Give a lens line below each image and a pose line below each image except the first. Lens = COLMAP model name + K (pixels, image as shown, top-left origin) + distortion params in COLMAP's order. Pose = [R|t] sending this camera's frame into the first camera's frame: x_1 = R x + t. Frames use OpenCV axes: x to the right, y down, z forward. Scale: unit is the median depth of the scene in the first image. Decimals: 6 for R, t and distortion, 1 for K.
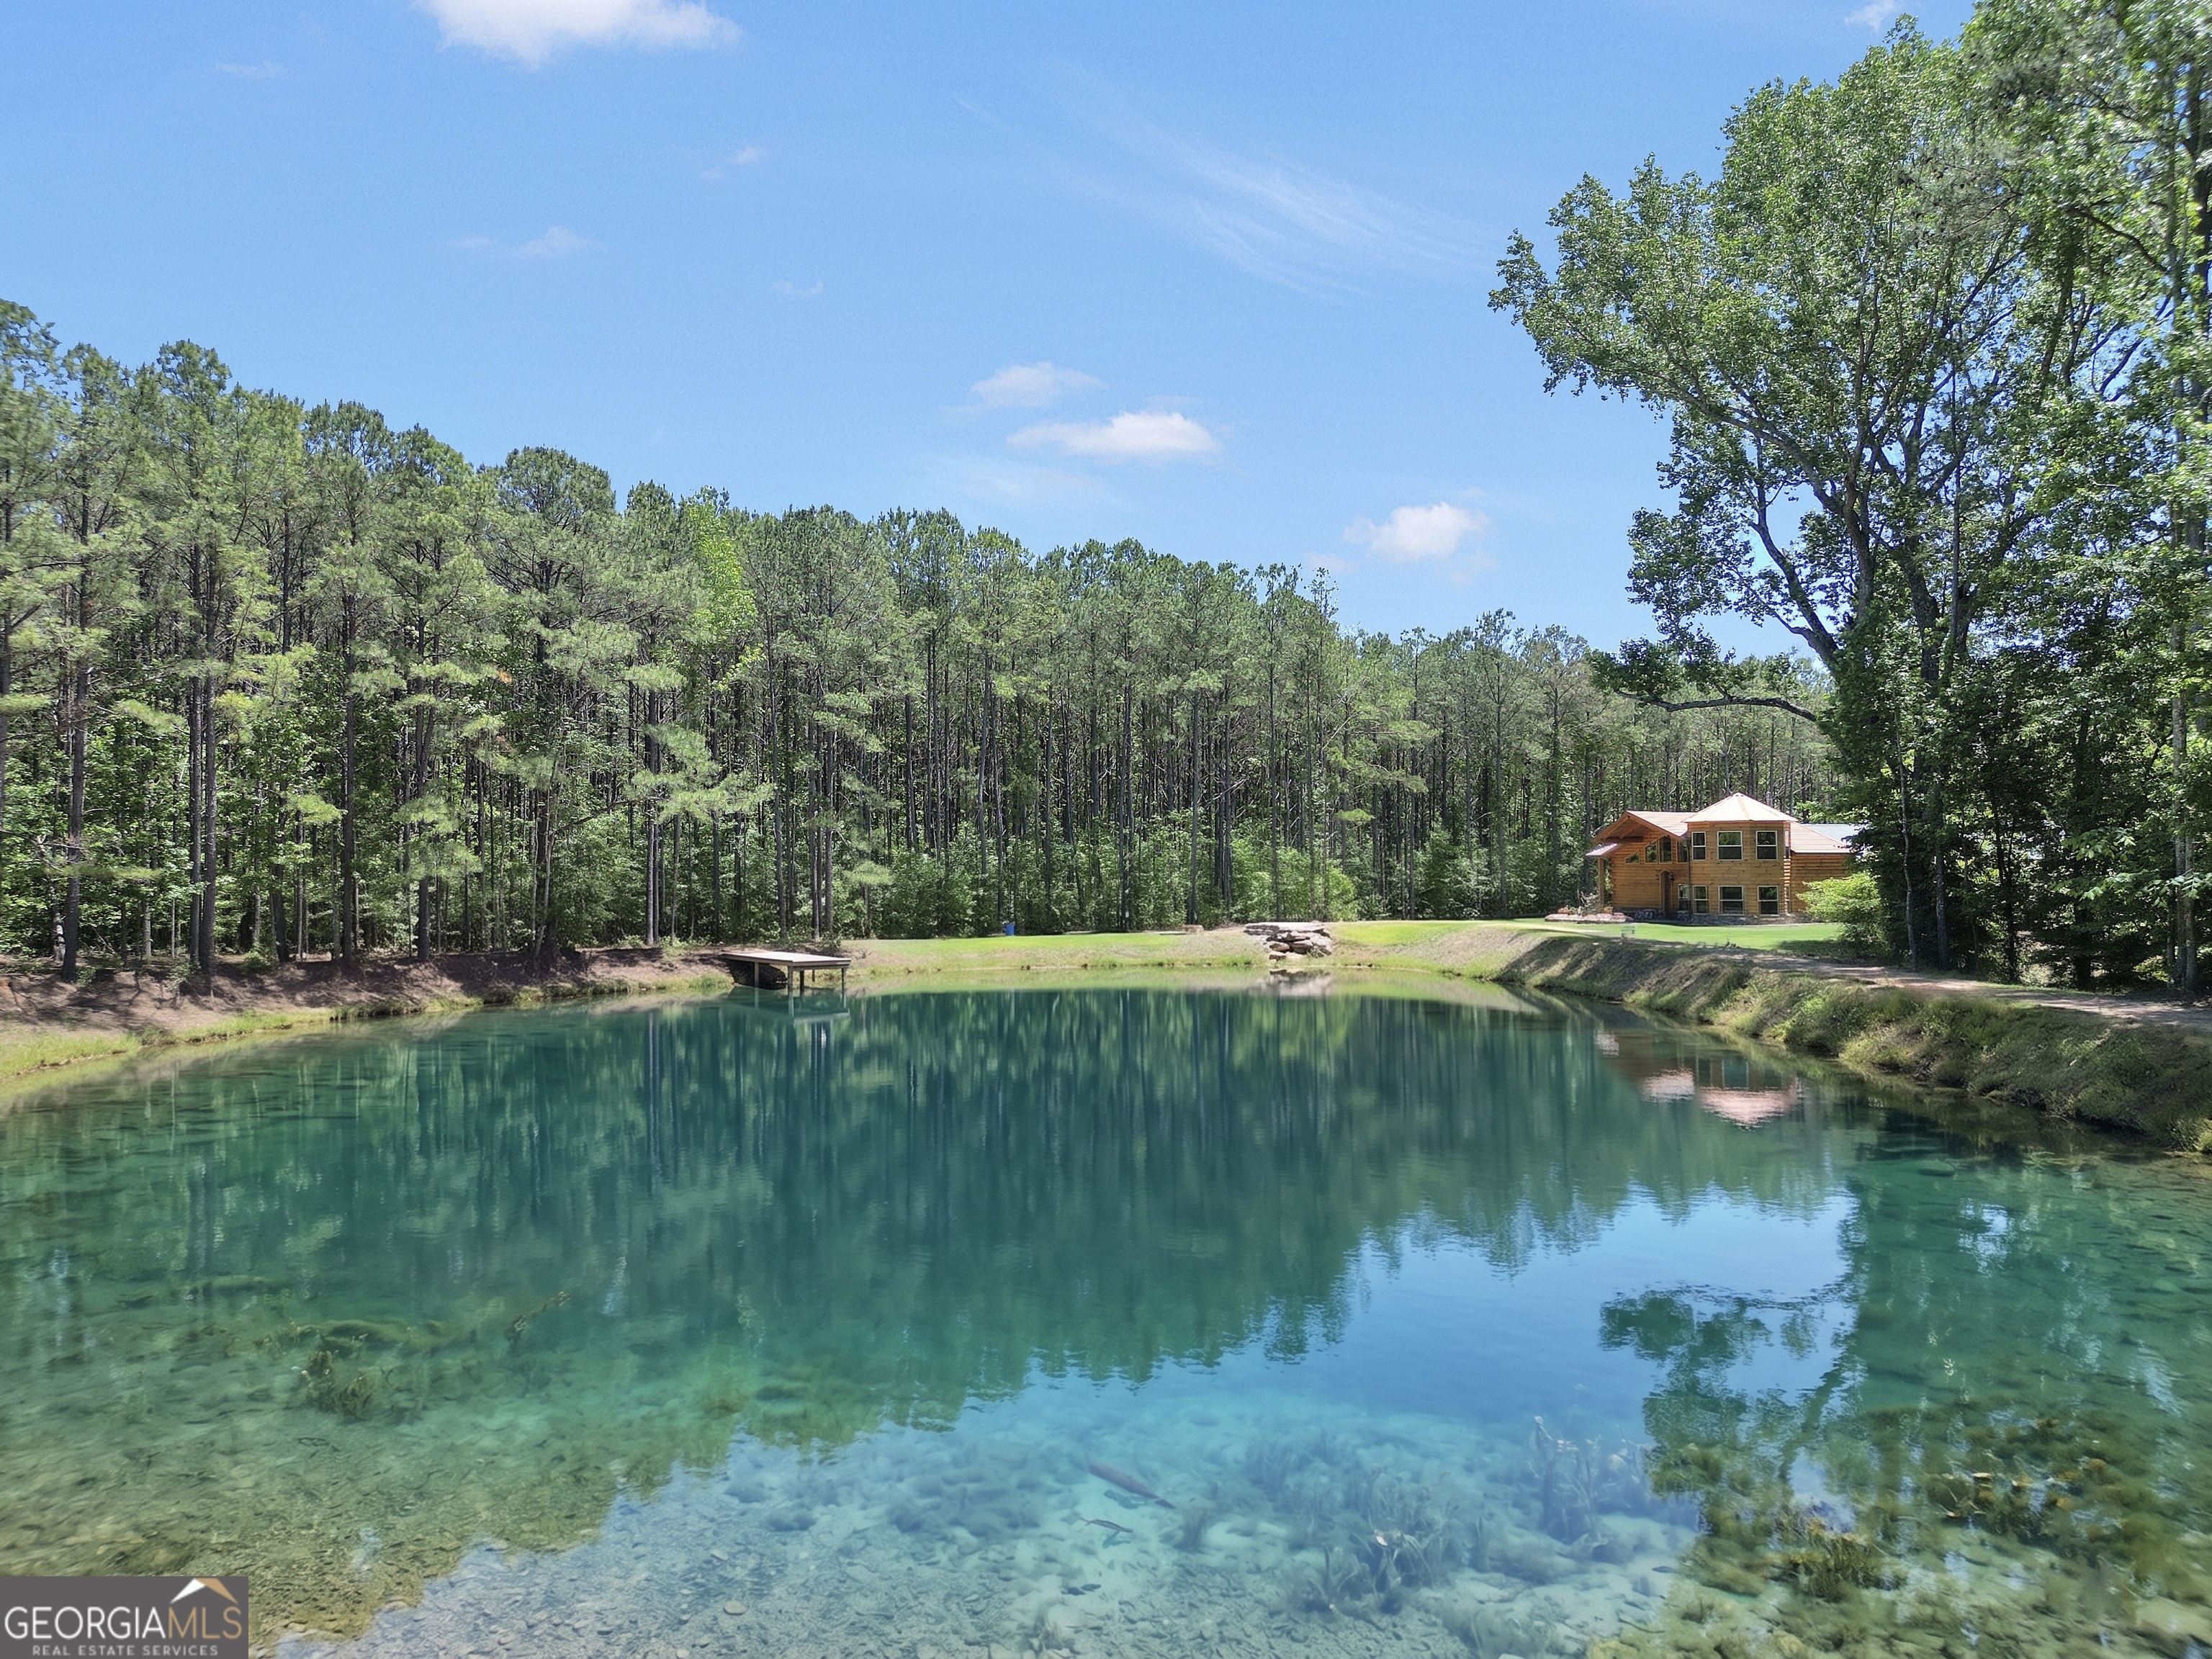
lens RADIAL K [[1529.3, 0, 1121.8], [0, 1529.3, 830.0], [0, 0, 1]] dist [0.093197, -0.094937]
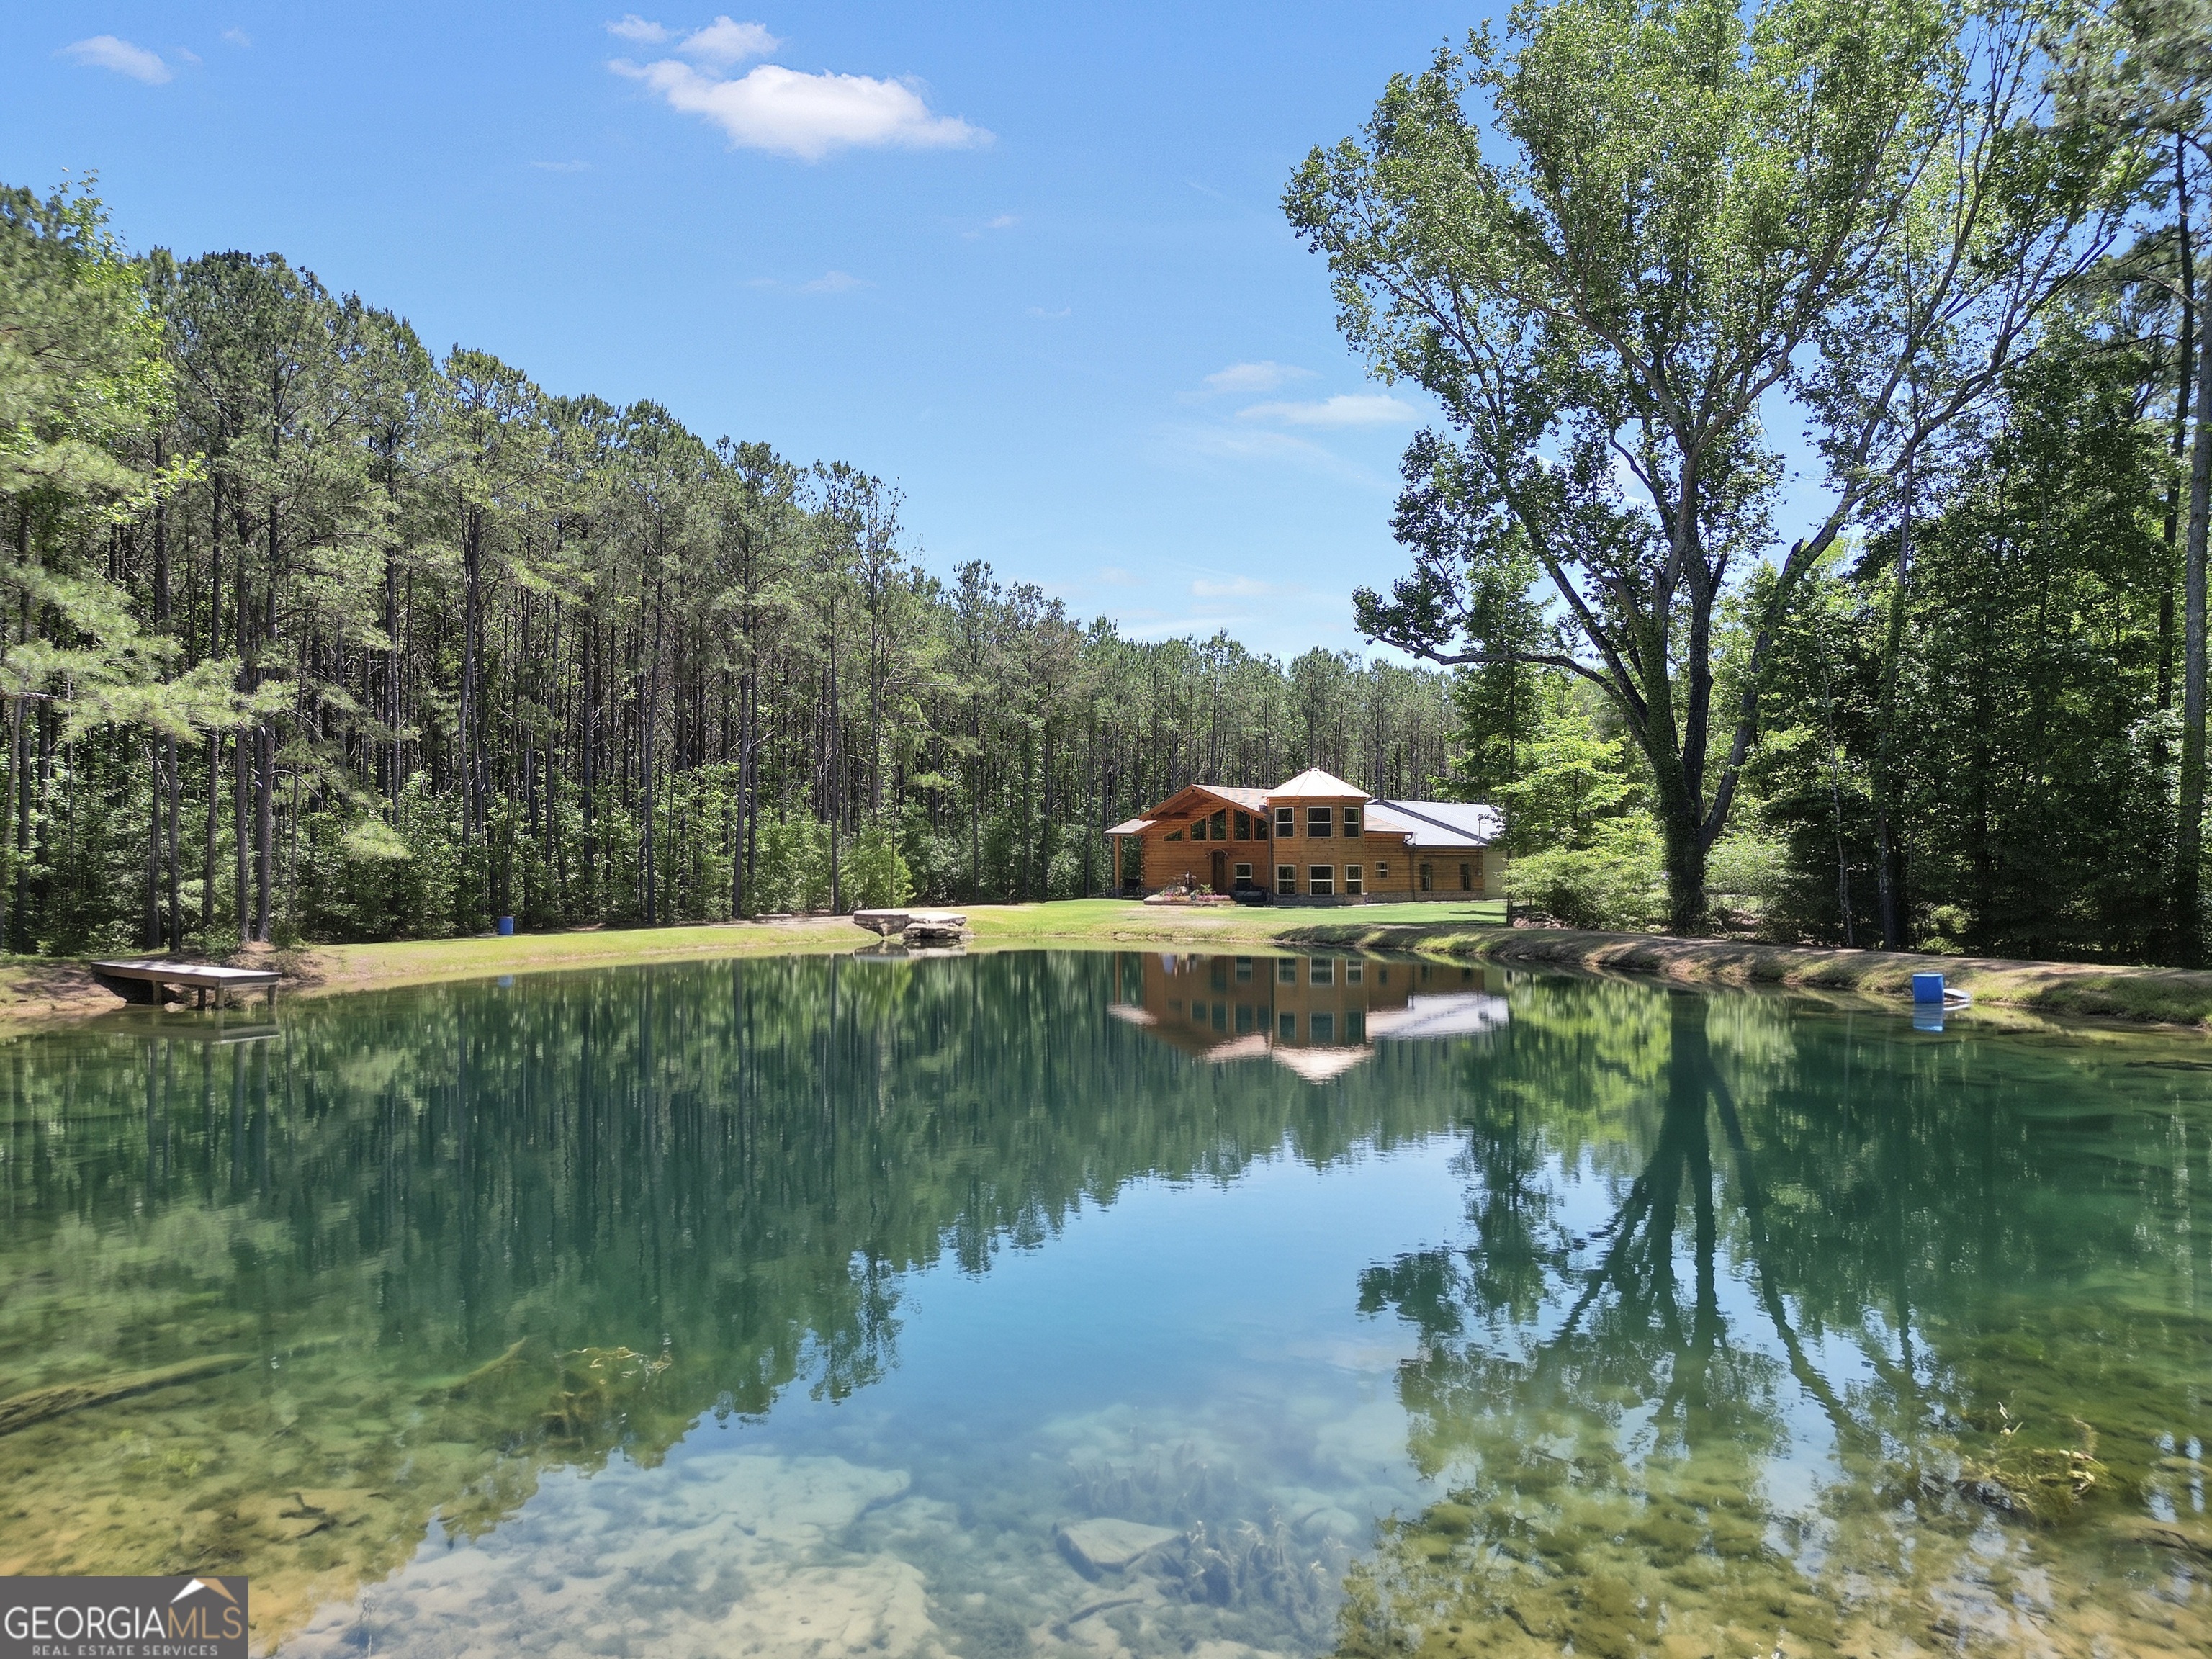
lens RADIAL K [[1529.3, 0, 1121.8], [0, 1529.3, 830.0], [0, 0, 1]] dist [0.093197, -0.094937]
pose [[0.872165, 0.012672, 0.489048, -0.172998], [-0.017492, 0.999833, 0.005288, 0.012155], [-0.488899, -0.013166, 0.872241, 0.238599]]
